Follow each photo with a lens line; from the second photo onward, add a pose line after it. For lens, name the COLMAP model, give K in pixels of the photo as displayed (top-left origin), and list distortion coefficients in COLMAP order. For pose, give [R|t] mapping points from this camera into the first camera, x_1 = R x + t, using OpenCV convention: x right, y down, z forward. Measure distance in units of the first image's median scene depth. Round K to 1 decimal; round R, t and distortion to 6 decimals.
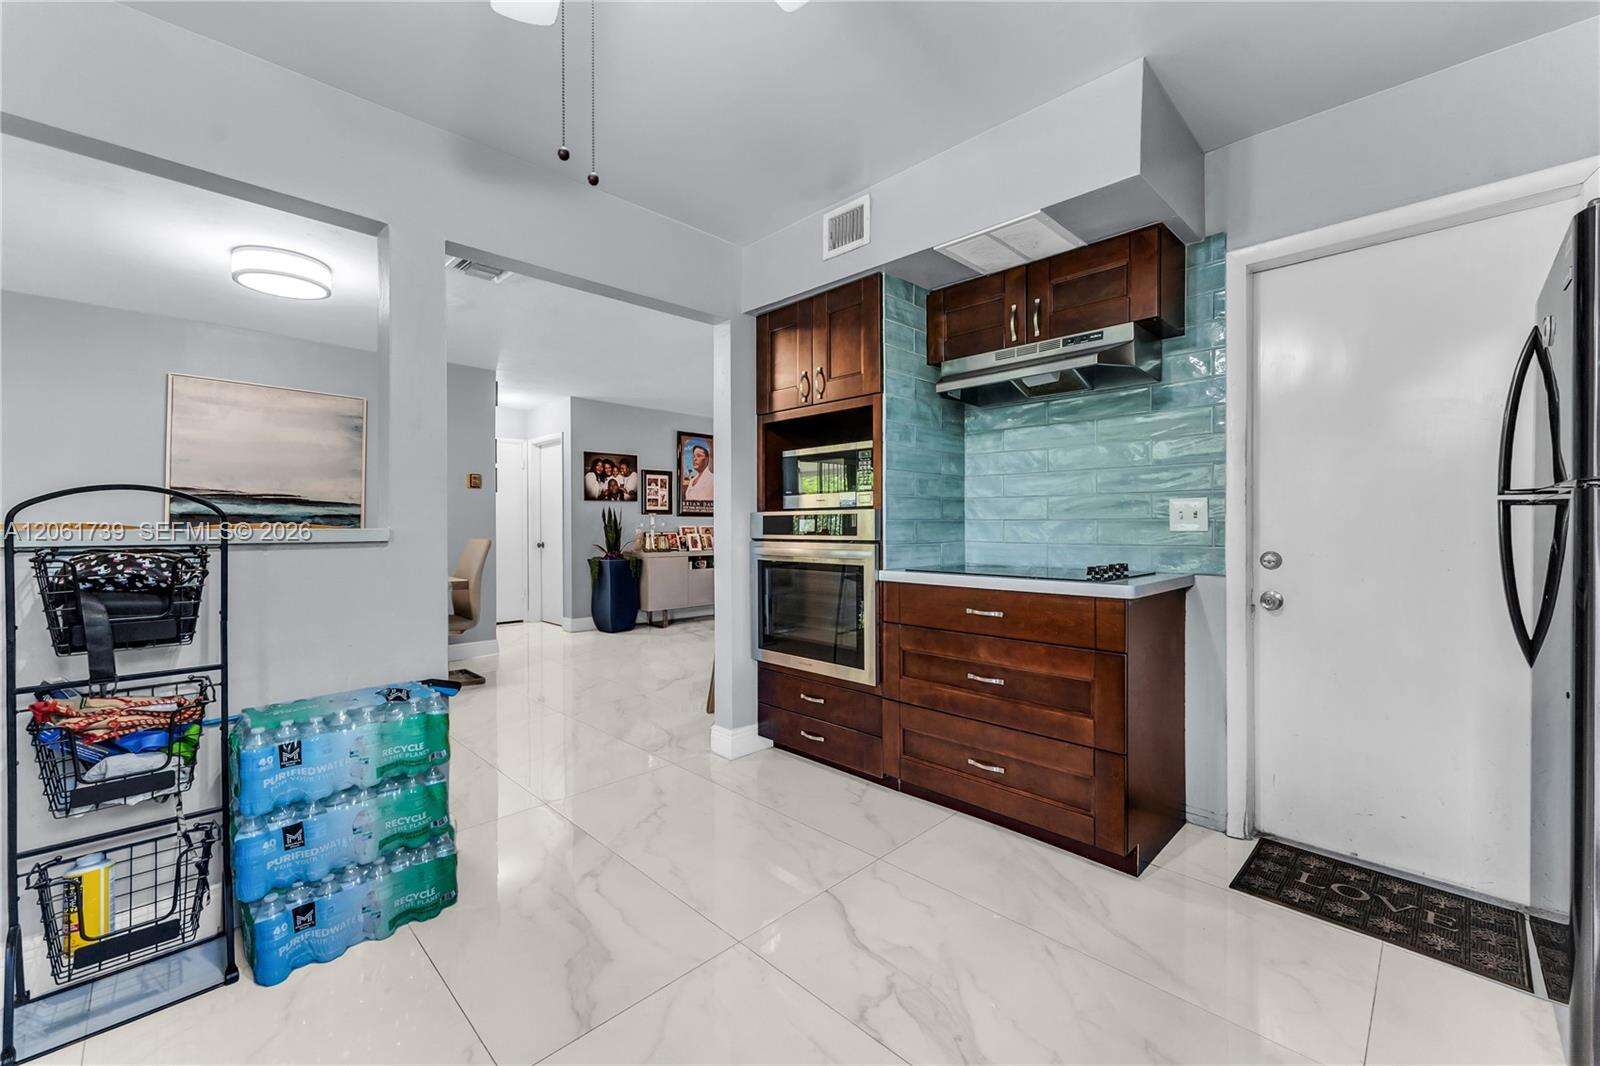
lens RADIAL K [[642.4, 0, 799.6], [0, 642.4, 529.6], [0, 0, 1]] dist [0.008208, -0.000319]
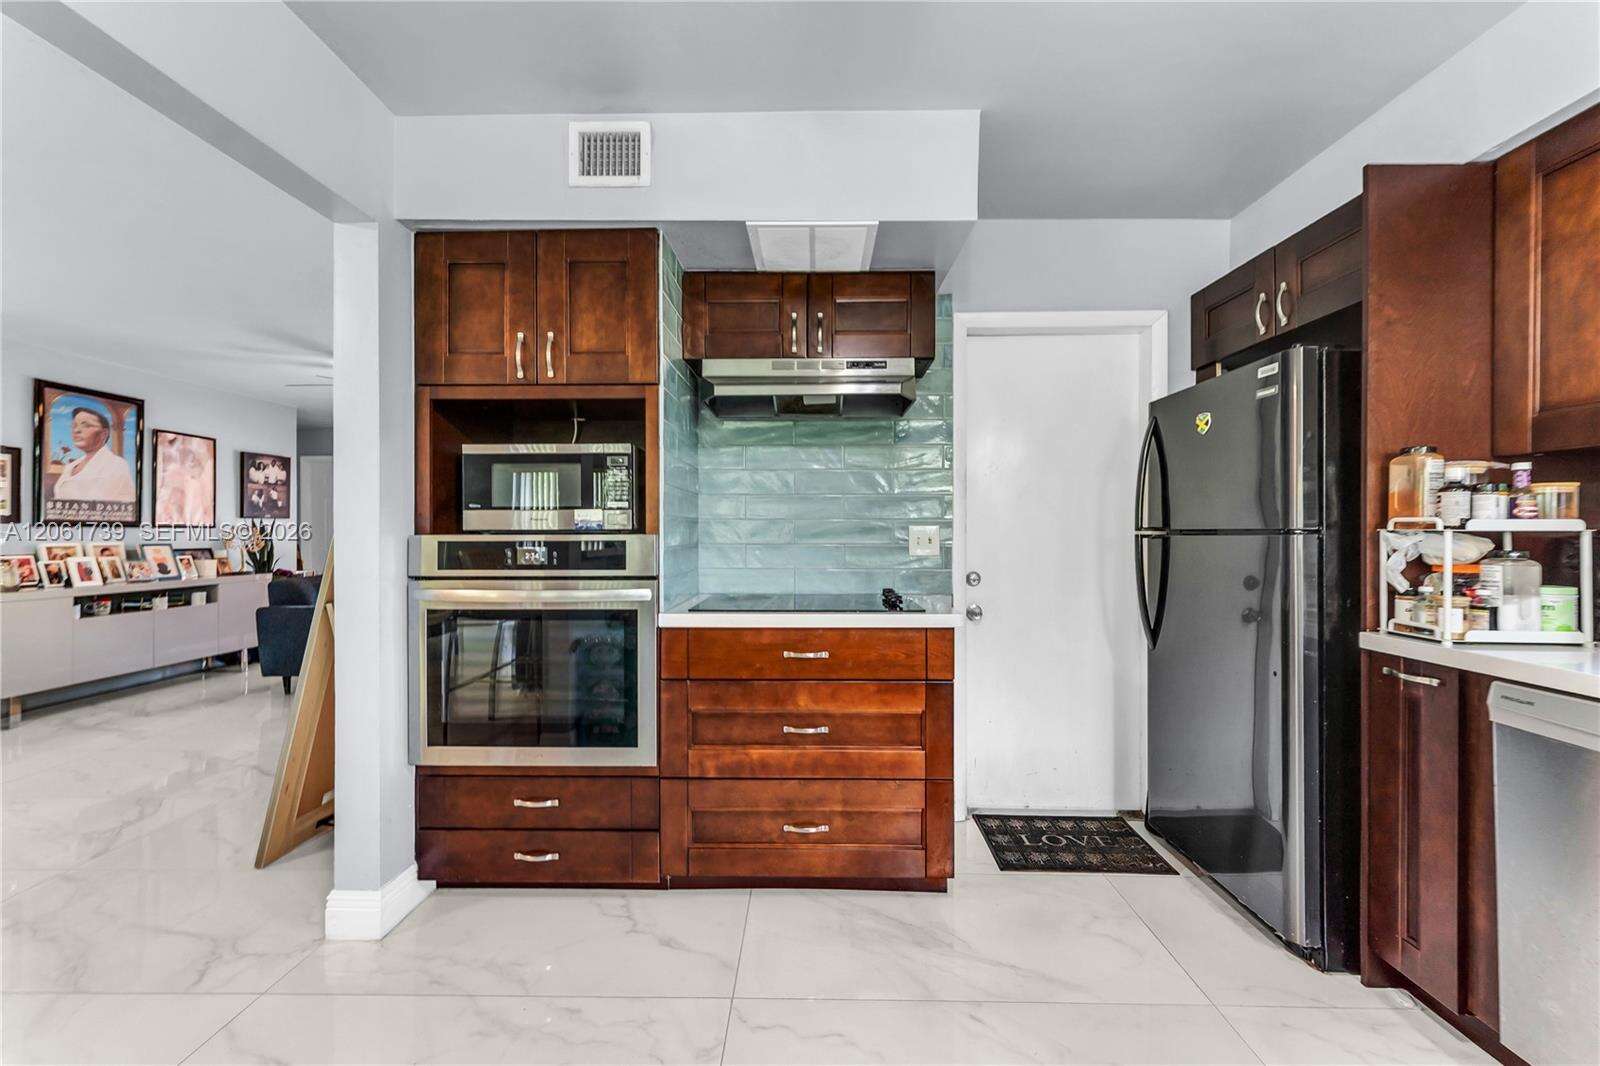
lens RADIAL K [[643.7, 0, 801.6], [0, 643.7, 531.7], [0, 0, 1]] dist [0.006183, -0.000104]
pose [[0.720430, 0.000926, 0.693527, -0.131753], [0.004340, 0.999974, -0.005844, -0.013666], [-0.693514, 0.007221, 0.720407, 0.146901]]
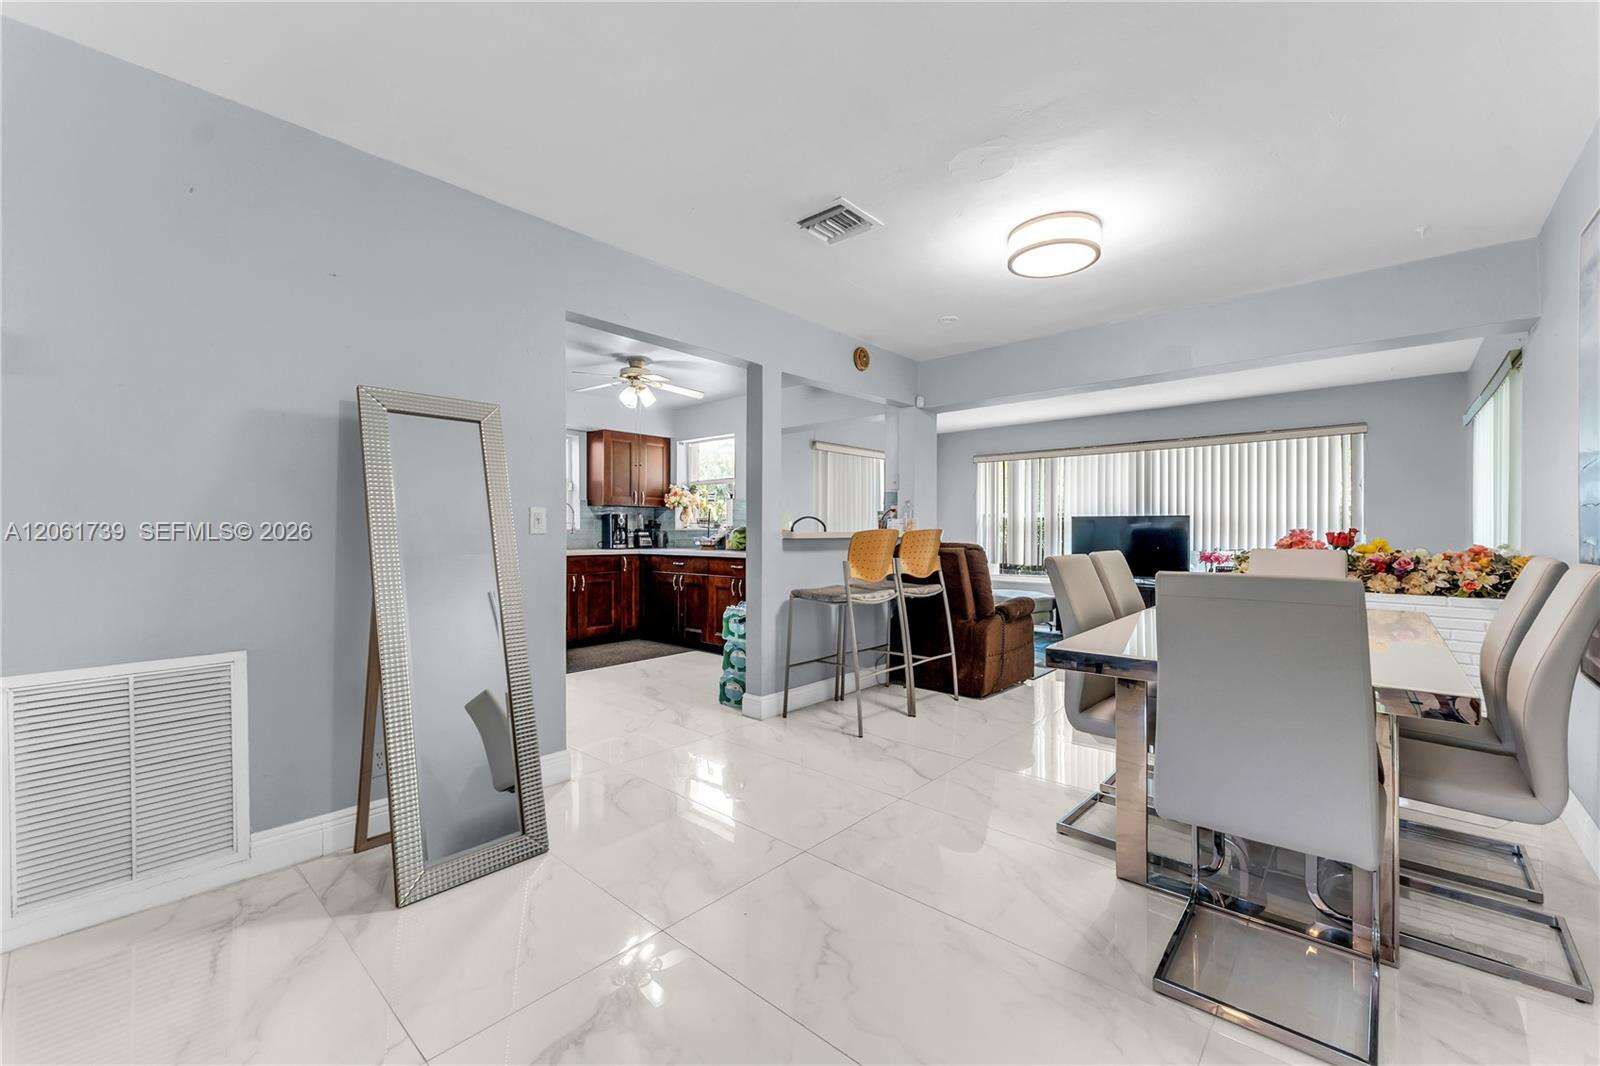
lens RADIAL K [[648.4, 0, 798.0], [0, 648.4, 536.9], [0, 0, 1]] dist [0.002819, -0.000012]
pose [[-0.998573, 0.002430, -0.053358, -0.229337], [0.001596, 0.999876, 0.015665, -0.006230], [0.053389, 0.015557, -0.998453, 1.073361]]
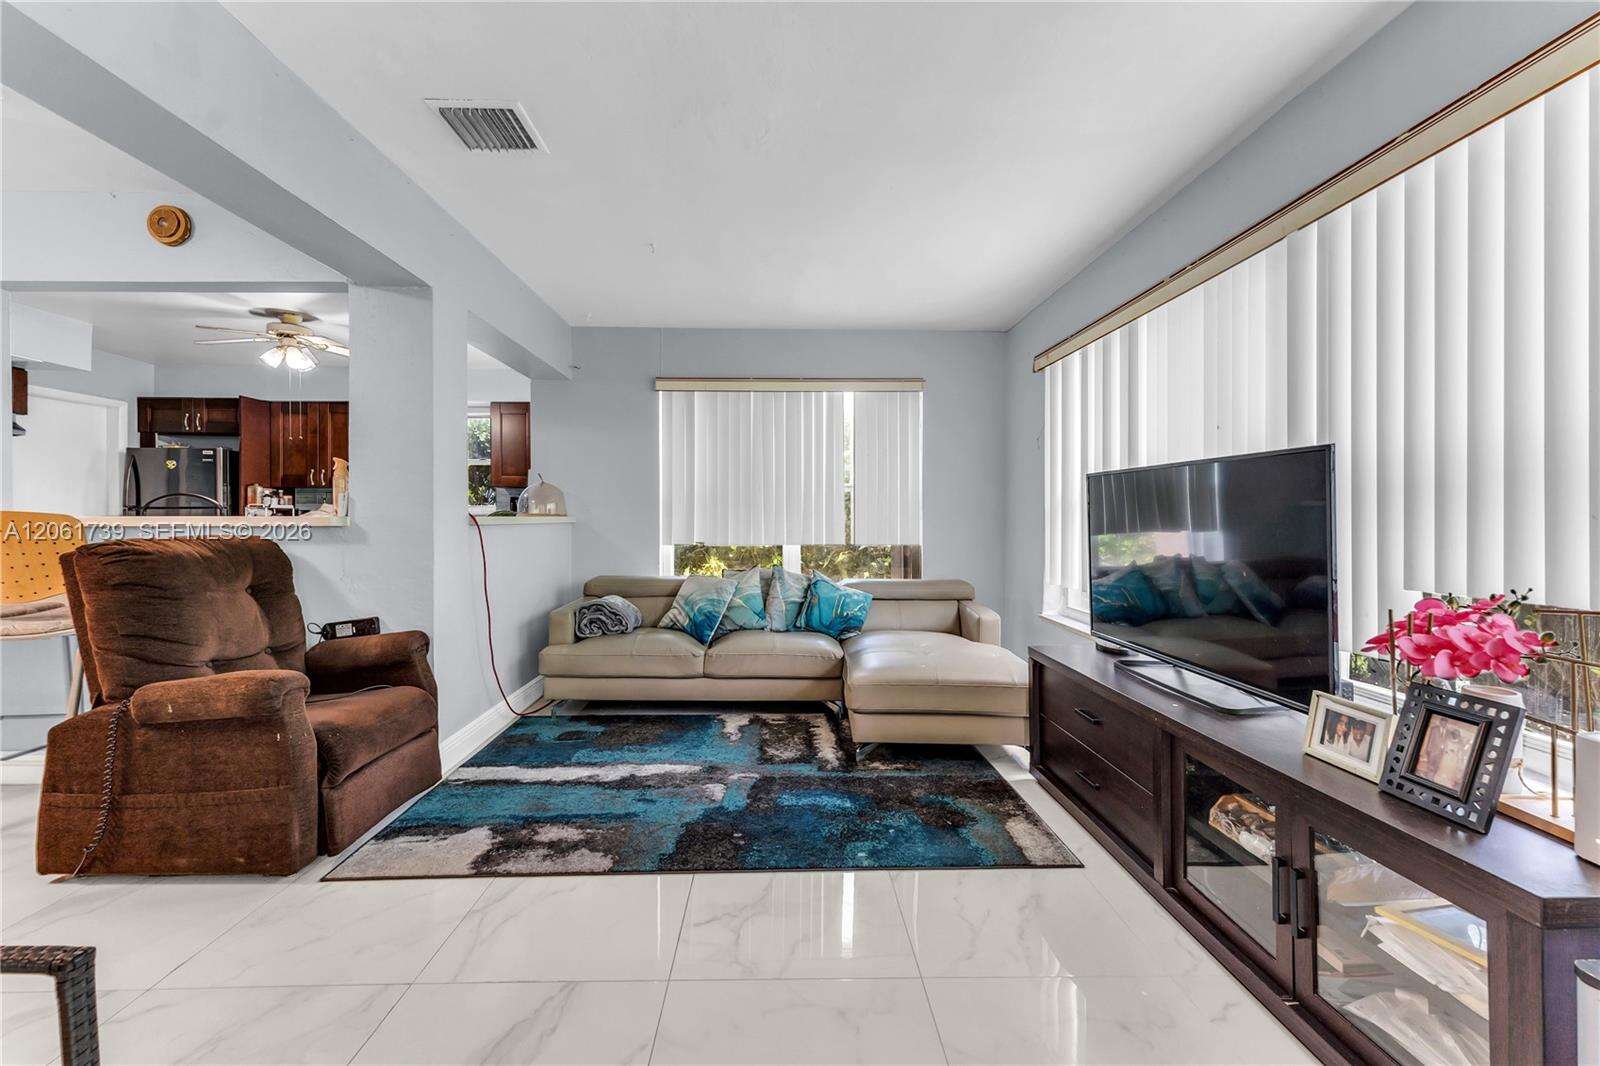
lens RADIAL K [[647.3, 0, 791.6], [0, 647.3, 520.8], [0, 0, 1]] dist [0.005868, -0.000283]
pose [[-0.721455, -0.000006, 0.692461, -1.003424], [0.008676, 0.999921, 0.009049, 0.003277], [-0.692407, 0.012536, -0.721398, 0.311584]]
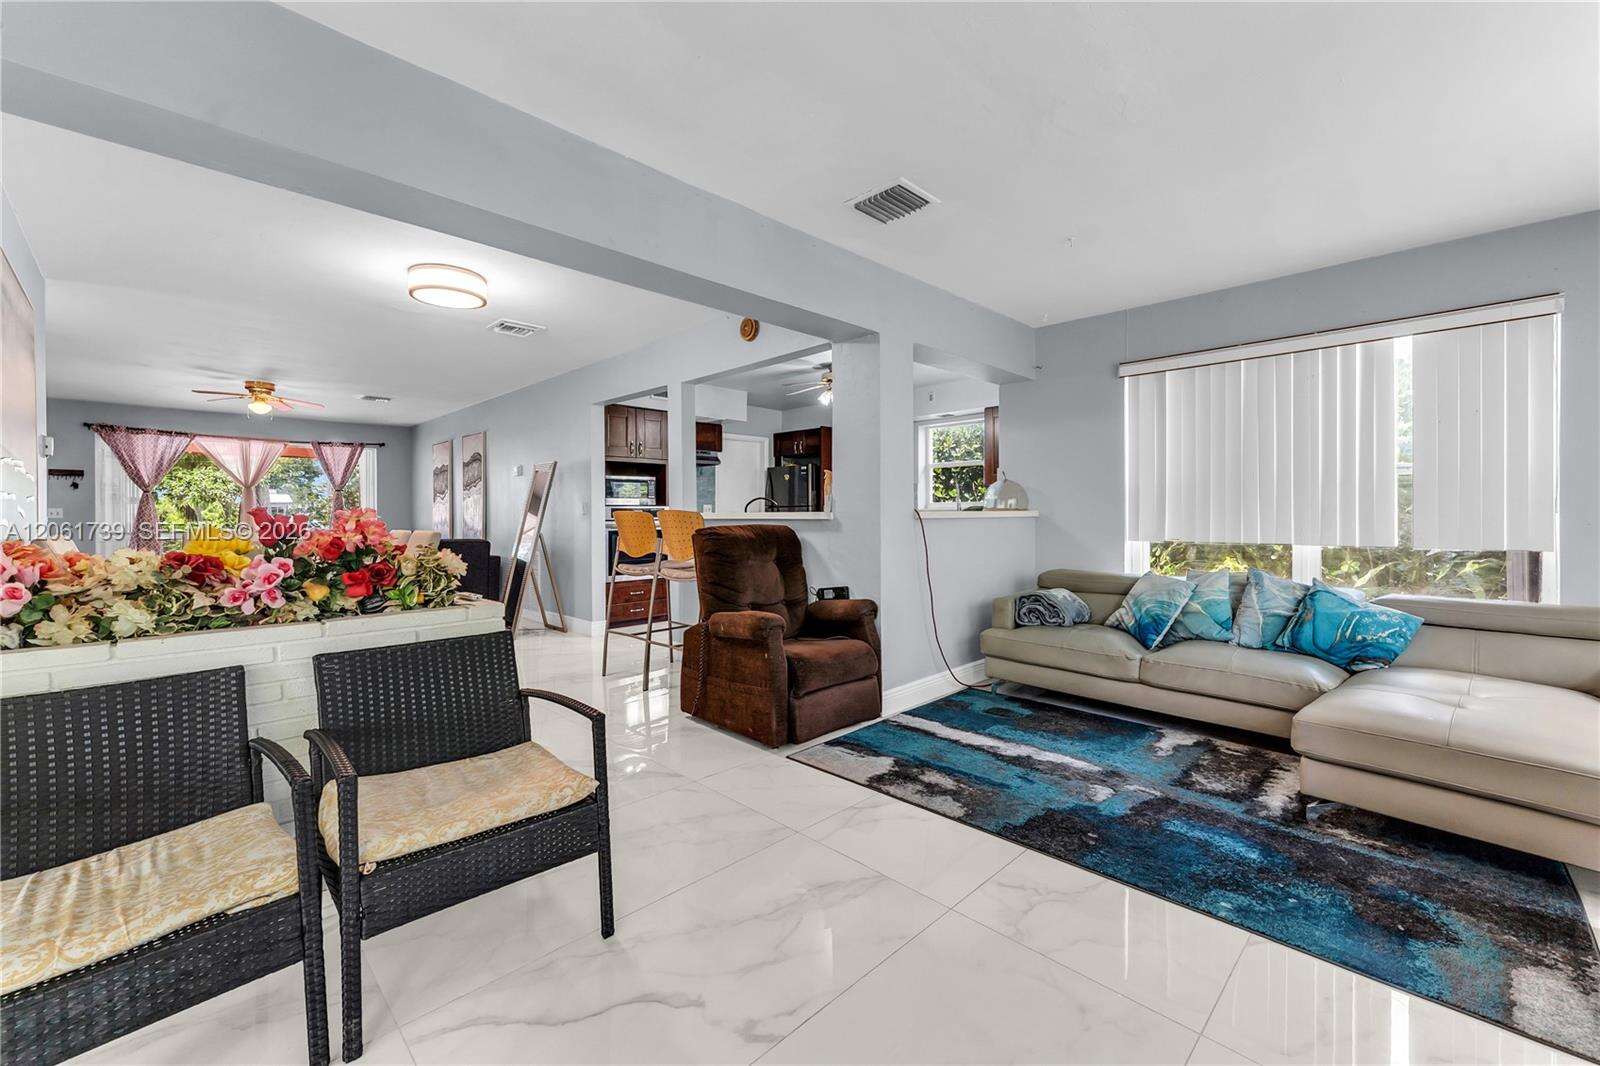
lens RADIAL K [[648.9, 0, 792.9], [0, 648.9, 516.7], [0, 0, 1]] dist [0.003349, -0.000026]
pose [[0.011775, -0.001938, 0.999929, -1.095052], [0.013052, 0.999913, 0.001784, 0.004696], [-0.999845, 0.013030, 0.011799, 0.224751]]
